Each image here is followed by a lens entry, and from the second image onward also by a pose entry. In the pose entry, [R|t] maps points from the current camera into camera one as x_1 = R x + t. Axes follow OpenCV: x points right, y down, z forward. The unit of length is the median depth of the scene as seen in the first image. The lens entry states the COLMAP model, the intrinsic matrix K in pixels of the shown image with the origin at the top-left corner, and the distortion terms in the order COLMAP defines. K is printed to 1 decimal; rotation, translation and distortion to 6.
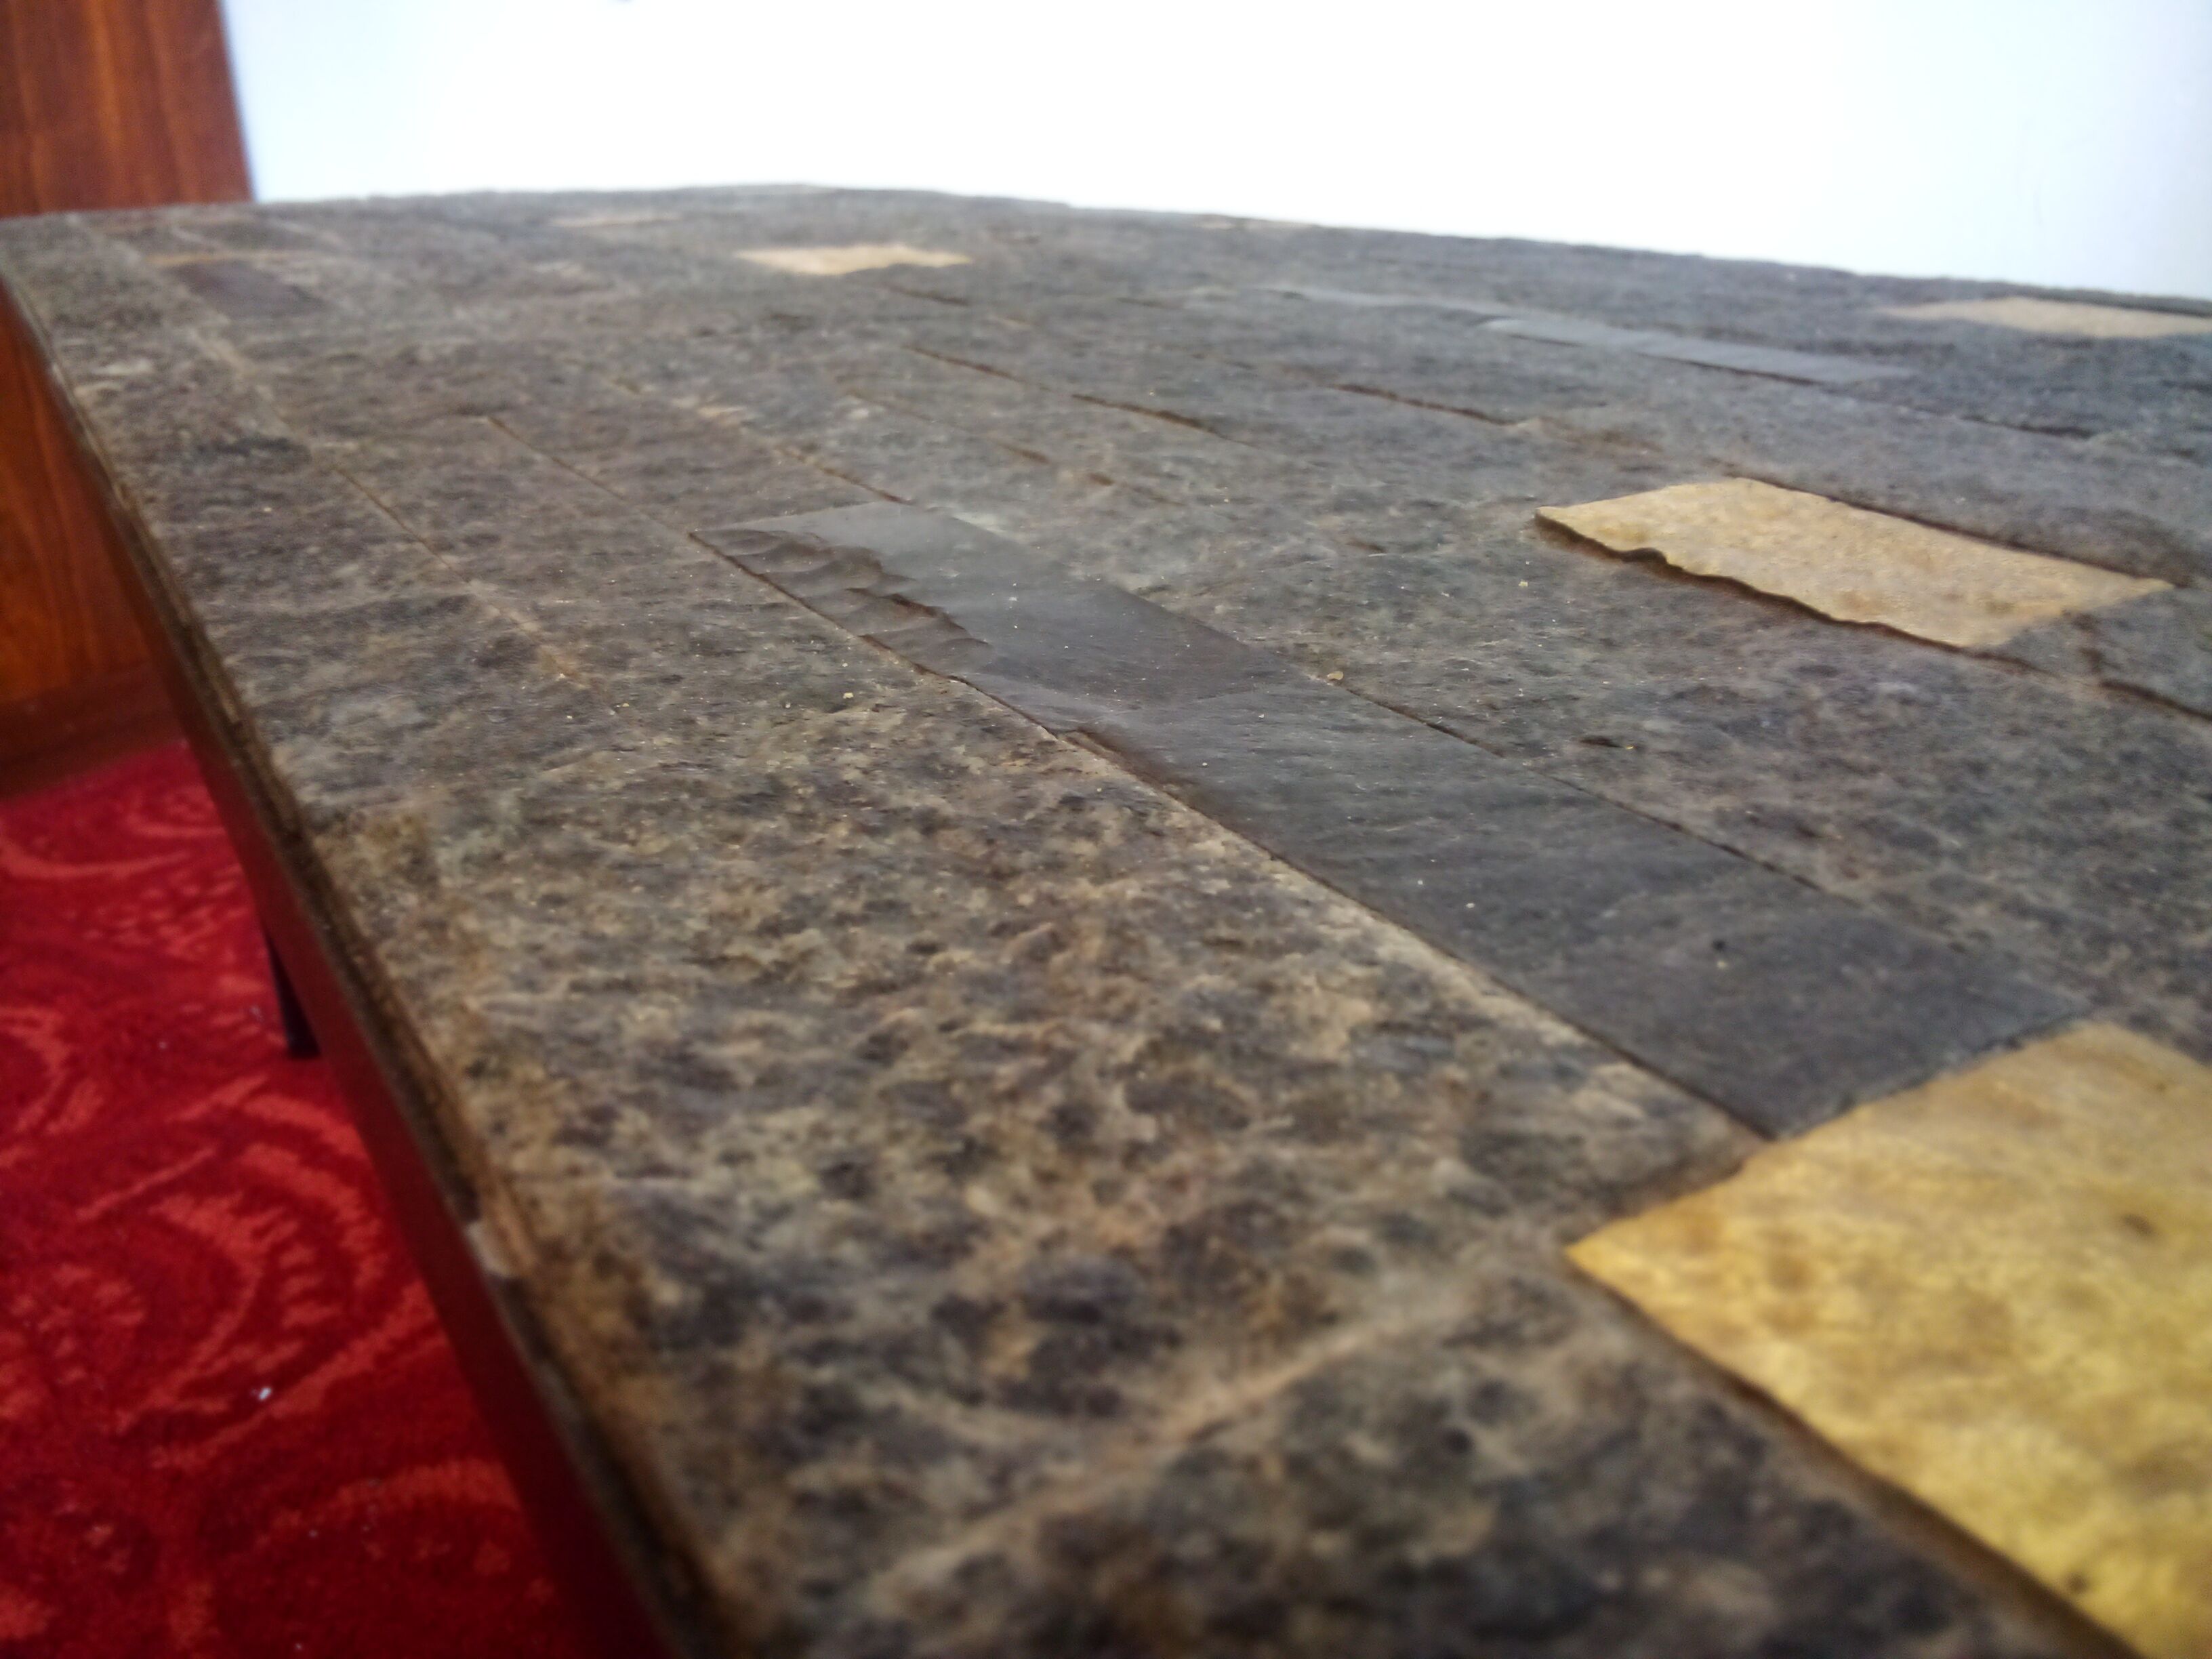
lens RADIAL K [[1733.7, 0, 1106.3], [0, 1733.7, 838.7], [0, 0, 1]] dist [0.086460, -0.163222]
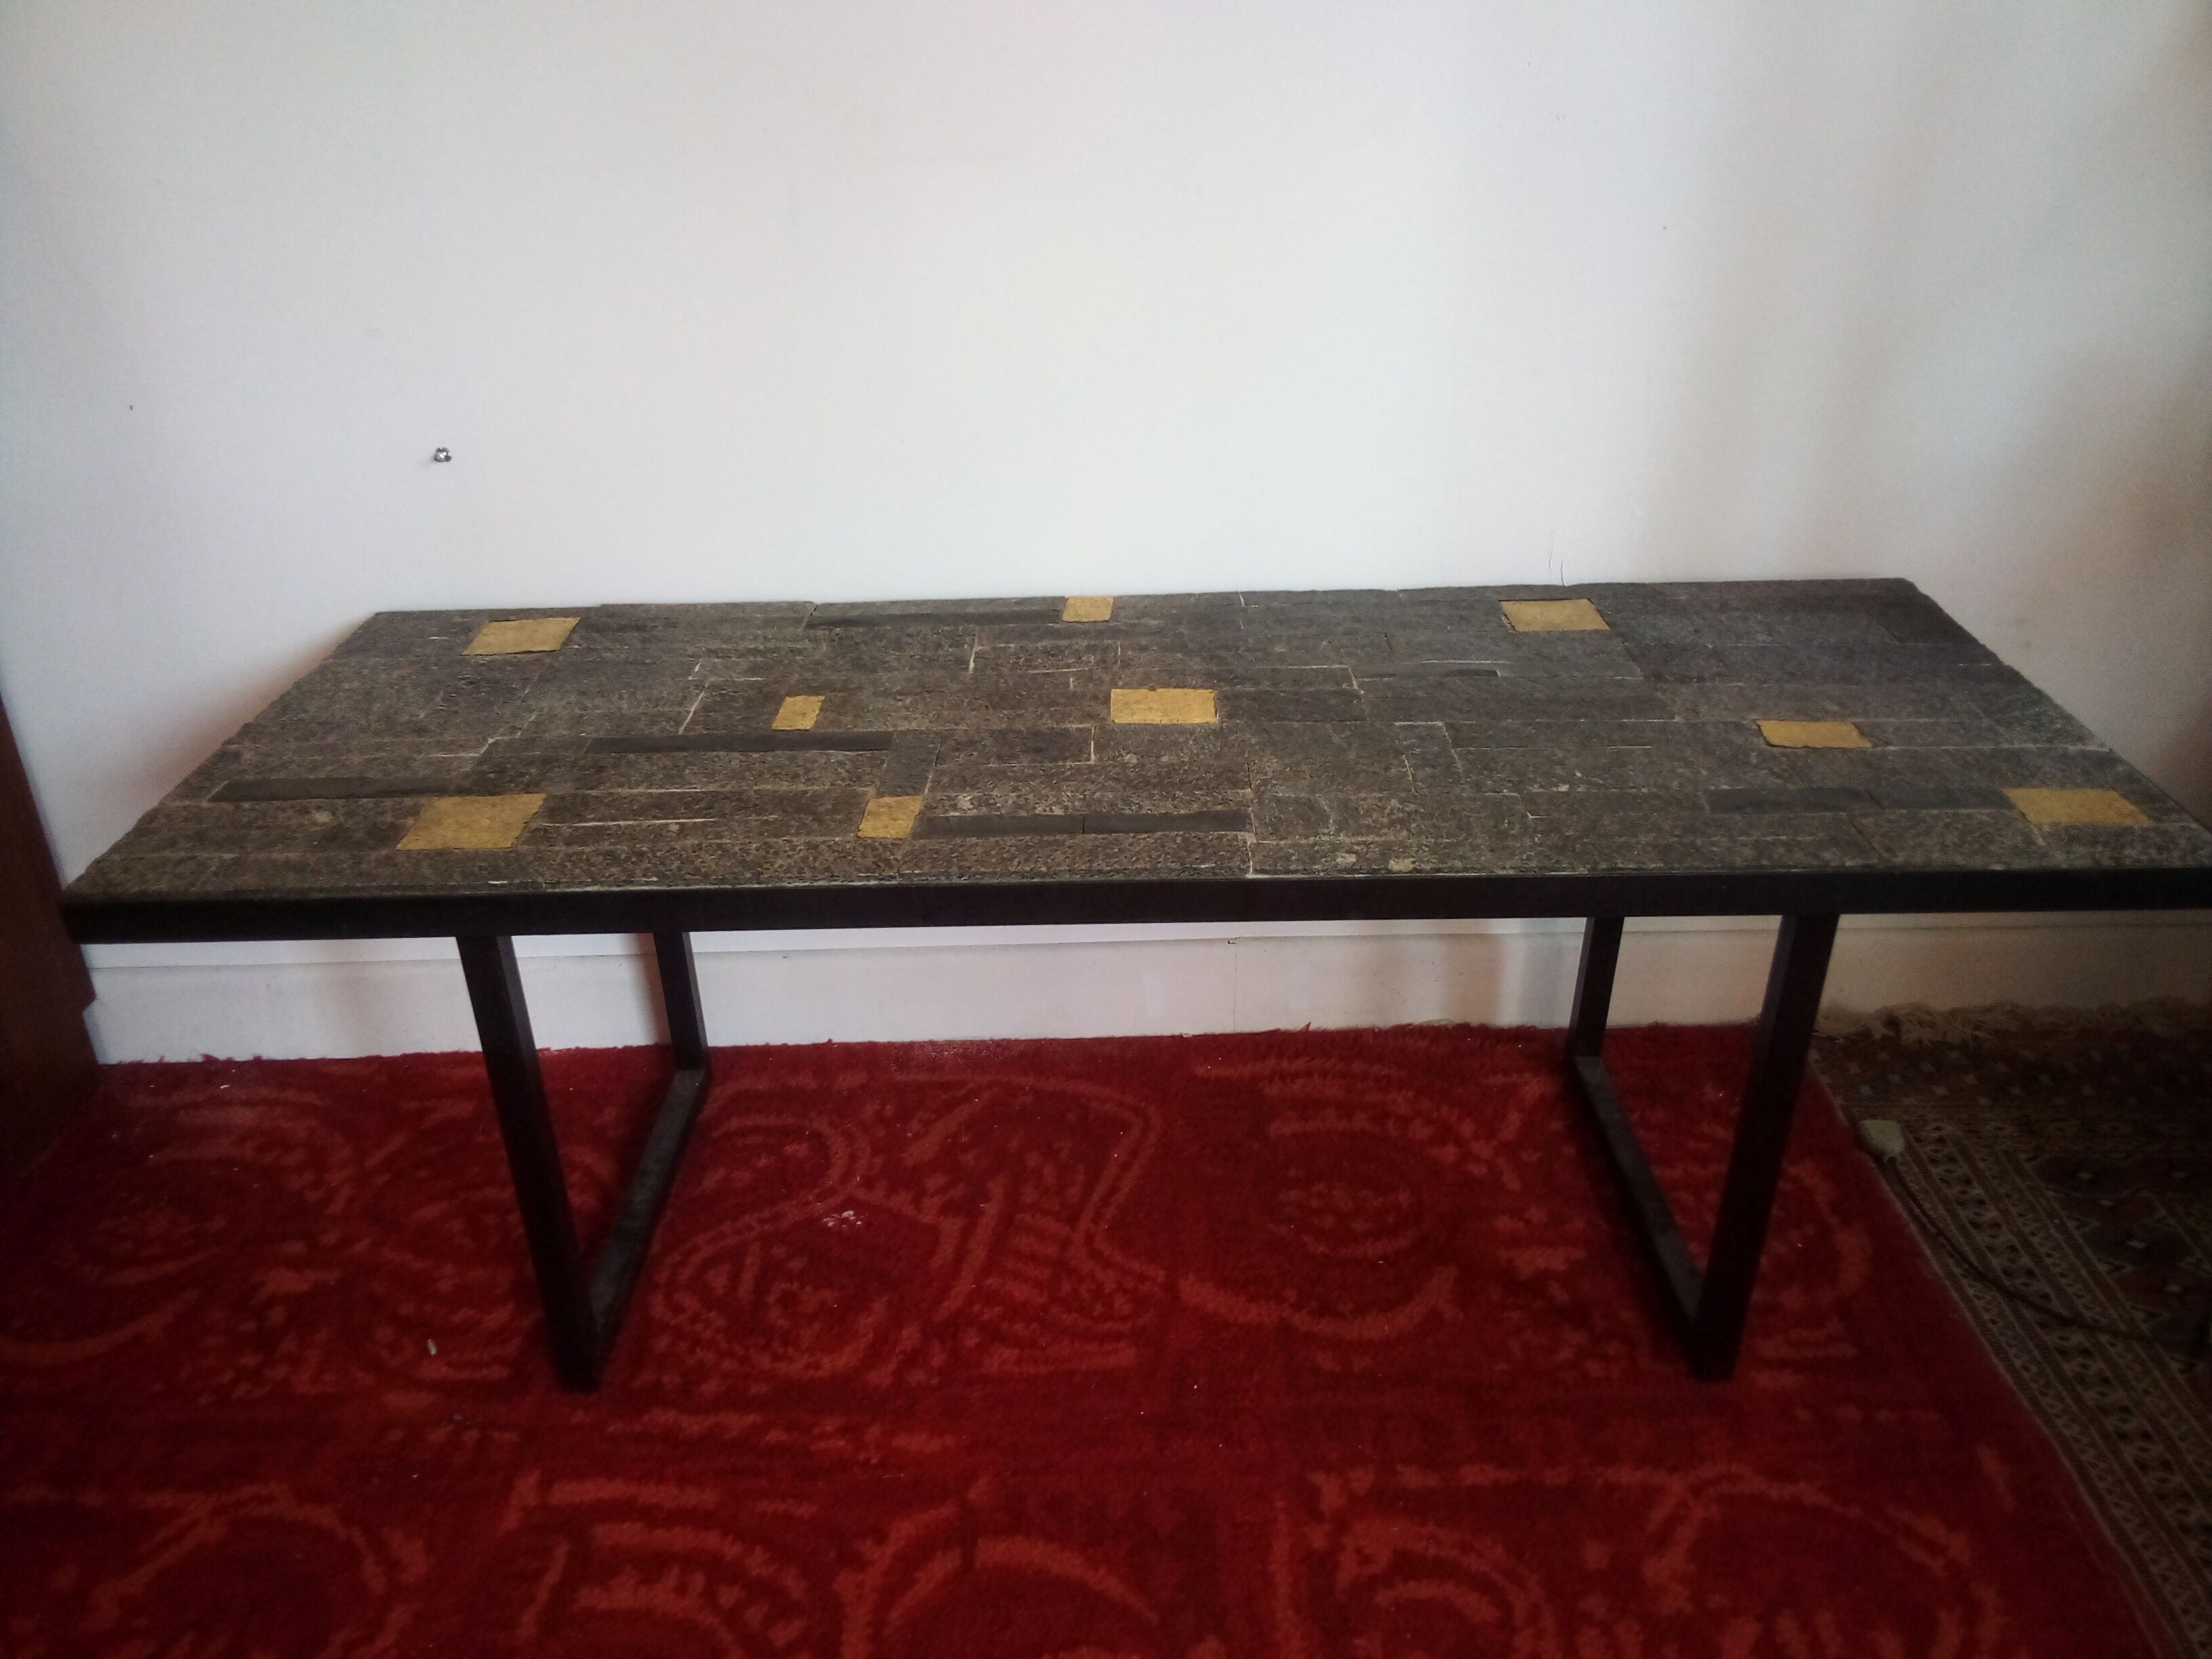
lens RADIAL K [[1715.5, 0, 1092.3], [0, 1715.5, 820.7], [0, 0, 1]] dist [0.036006, -0.067959]
pose [[0.887536, -0.216047, 0.406943, -2.804306], [0.199139, 0.976362, 0.084036, -1.780367], [-0.415479, 0.006453, 0.909580, -1.427223]]
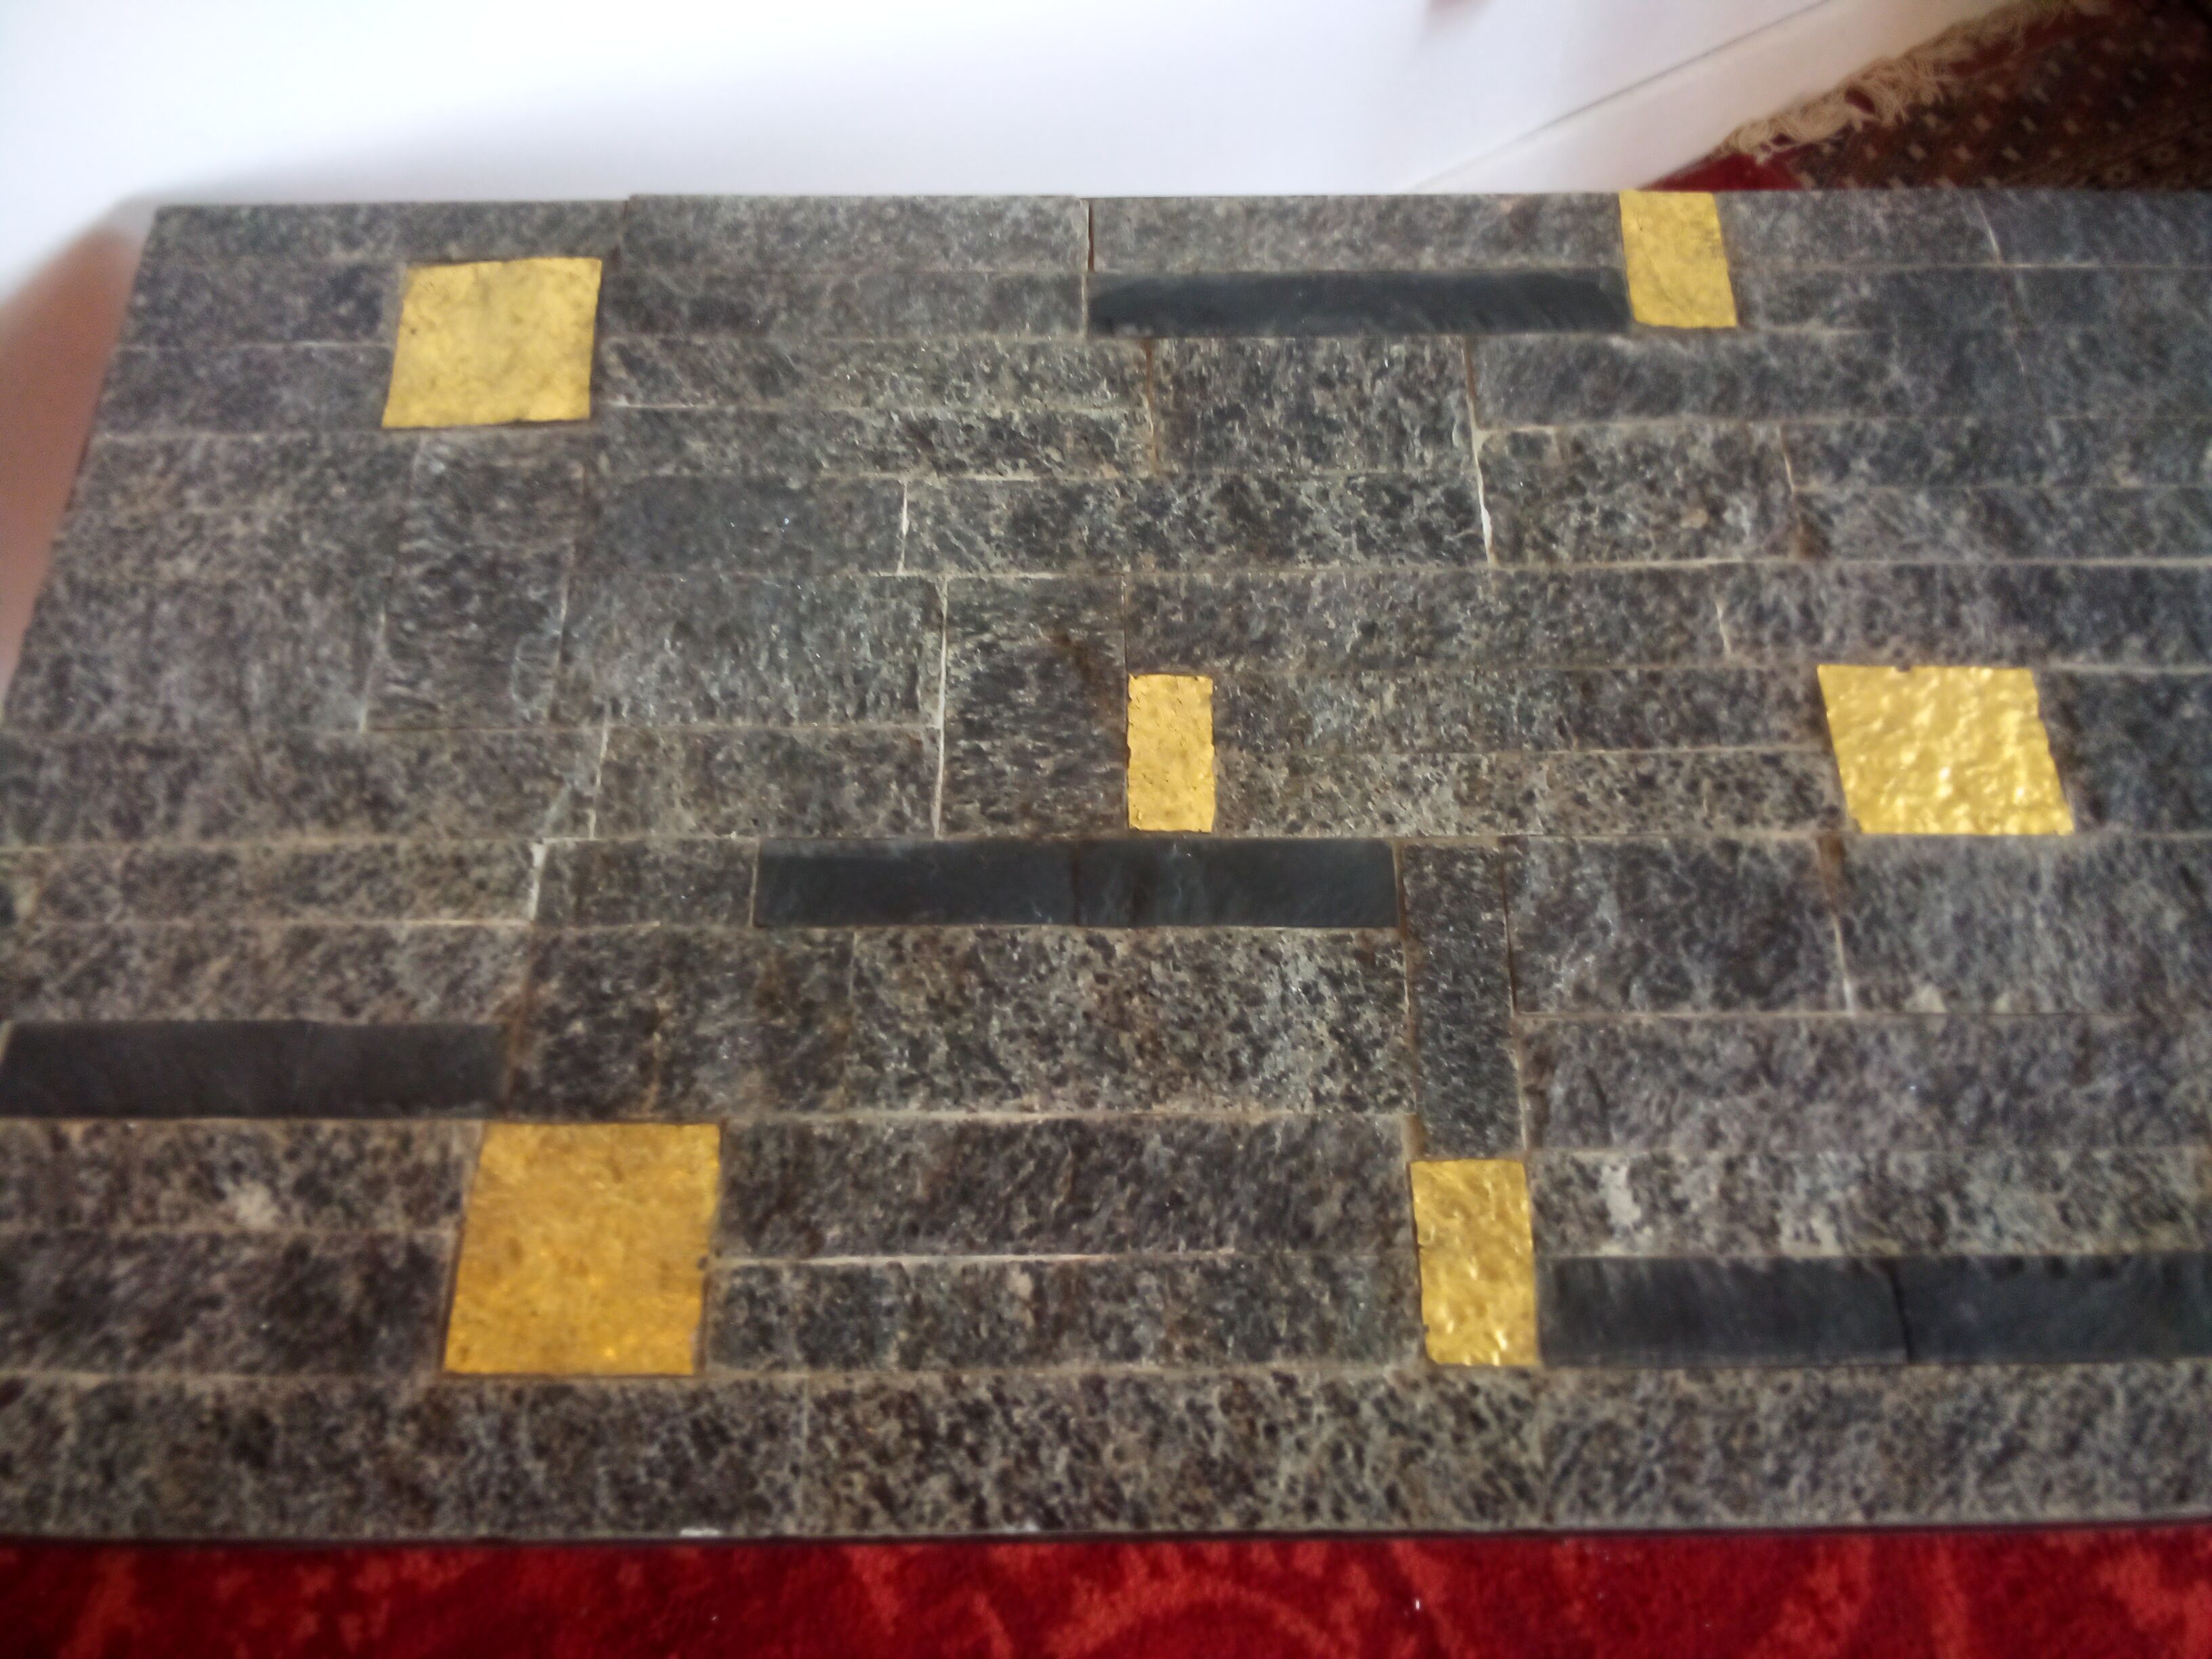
lens RADIAL K [[1708.4, 0, 1100.1], [0, 1708.4, 832.0], [0, 0, 1]] dist [0.049573, -0.079654]
pose [[0.878344, -0.426487, 0.215917, -1.873063], [0.181698, 0.715642, 0.674420, -3.895124], [-0.442151, -0.553141, 0.706072, 2.850752]]
